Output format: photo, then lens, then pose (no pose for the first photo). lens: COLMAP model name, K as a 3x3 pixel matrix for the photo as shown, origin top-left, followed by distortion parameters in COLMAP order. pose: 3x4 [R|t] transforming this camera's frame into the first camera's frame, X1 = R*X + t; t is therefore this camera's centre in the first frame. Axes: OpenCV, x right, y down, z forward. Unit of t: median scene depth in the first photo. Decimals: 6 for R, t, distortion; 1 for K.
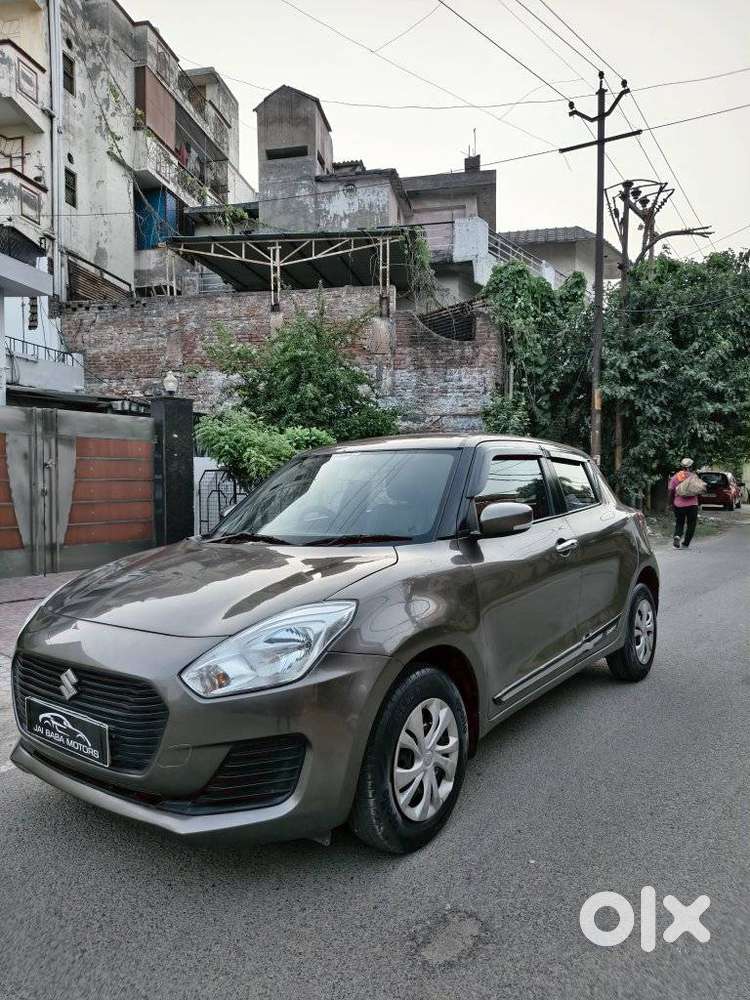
lens RADIAL K [[693.1, 0, 374.0], [0, 693.1, 503.6], [0, 0, 1]] dist [0.028170, -0.030829]
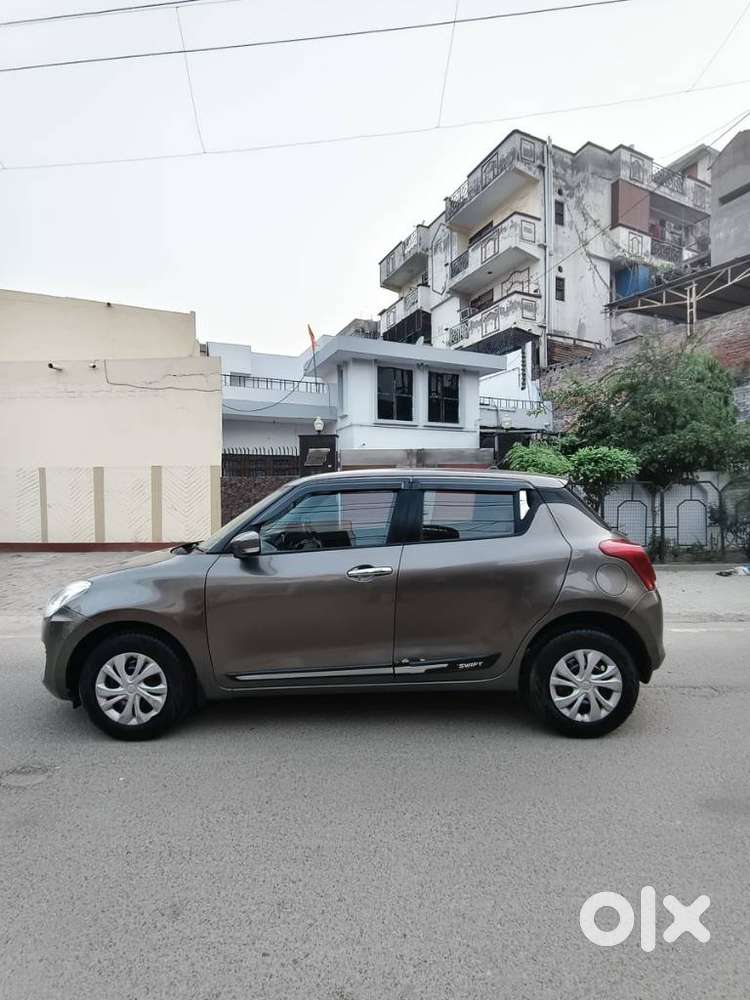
lens RADIAL K [[472.7, 0, 383.2], [0, 472.7, 498.6], [0, 0, 1]] dist [-0.011203, 0.003693]
pose [[0.597750, 0.021335, -0.801399, 0.210045], [-0.017300, 0.999756, 0.013712, -0.016195], [0.801496, 0.005667, 0.597974, 0.131484]]
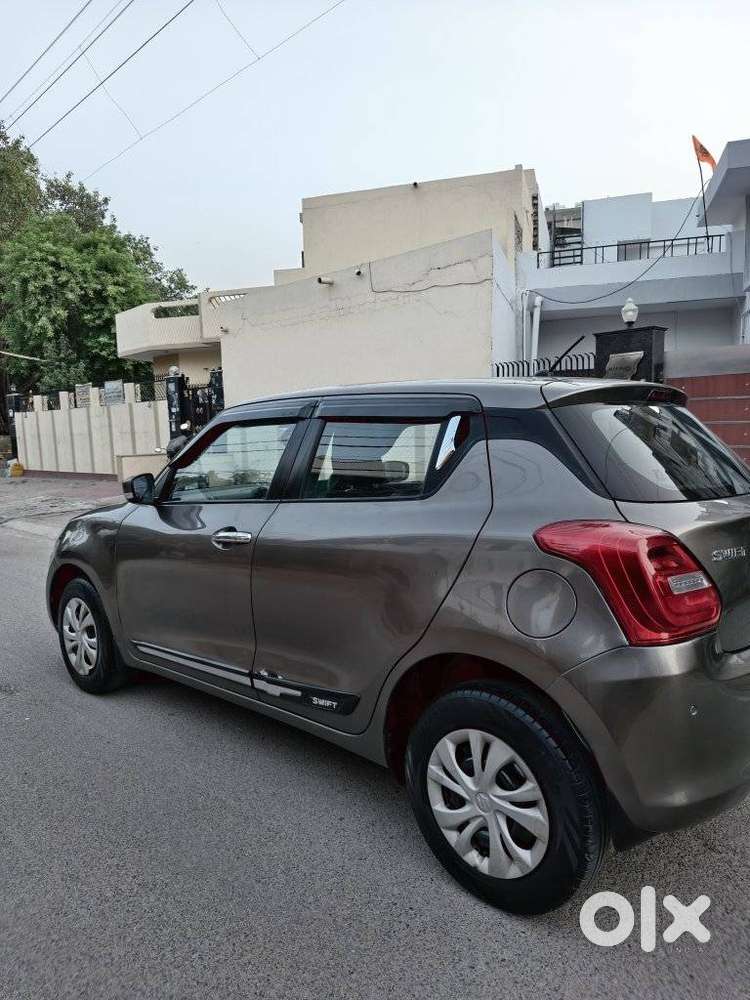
lens RADIAL K [[693.1, 0, 378.1], [0, 693.1, 499.6], [0, 0, 1]] dist [0.028170, -0.030829]
pose [[-0.105001, 0.109408, -0.988436, 0.240585], [-0.002598, 0.993896, 0.110288, -0.016268], [0.994469, 0.014148, -0.104076, 0.289977]]
